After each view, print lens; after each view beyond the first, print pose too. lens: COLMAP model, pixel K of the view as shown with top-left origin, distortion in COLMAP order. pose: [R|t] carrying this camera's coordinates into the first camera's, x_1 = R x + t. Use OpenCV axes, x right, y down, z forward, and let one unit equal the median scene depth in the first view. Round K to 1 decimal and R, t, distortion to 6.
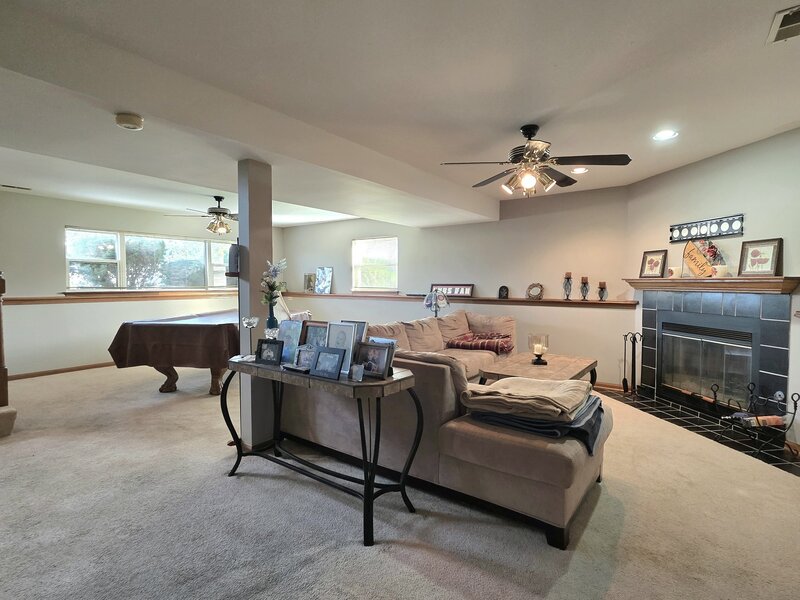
lens RADIAL K [[405.1, 0, 399.7], [0, 405.1, 296.9], [0, 0, 1]] dist [0.017835, 0.000880]
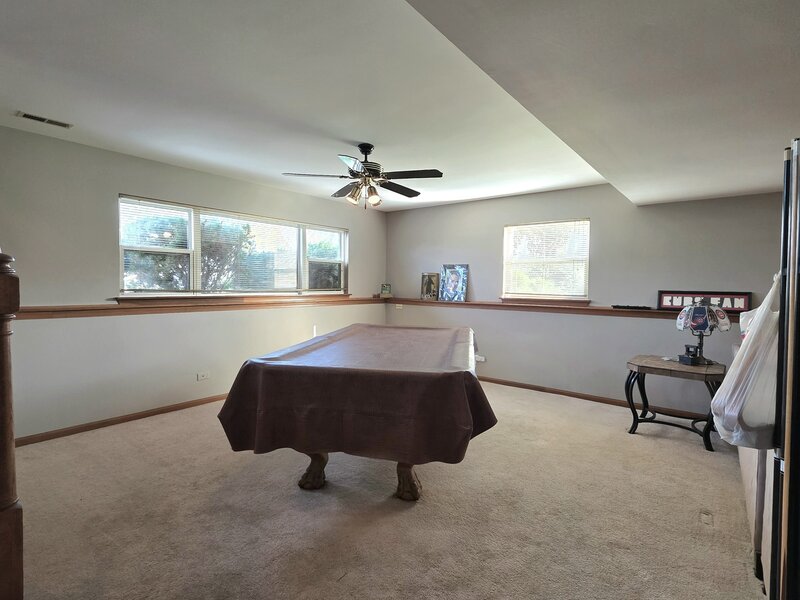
lens RADIAL K [[405.1, 0, 400.8], [0, 405.1, 300.6], [0, 0, 1]] dist [0.017835, 0.000880]
pose [[0.999480, 0.012114, -0.029871, -0.324205], [-0.011984, 0.999918, 0.004521, -0.014016], [0.029924, -0.004161, 0.999544, 0.342848]]
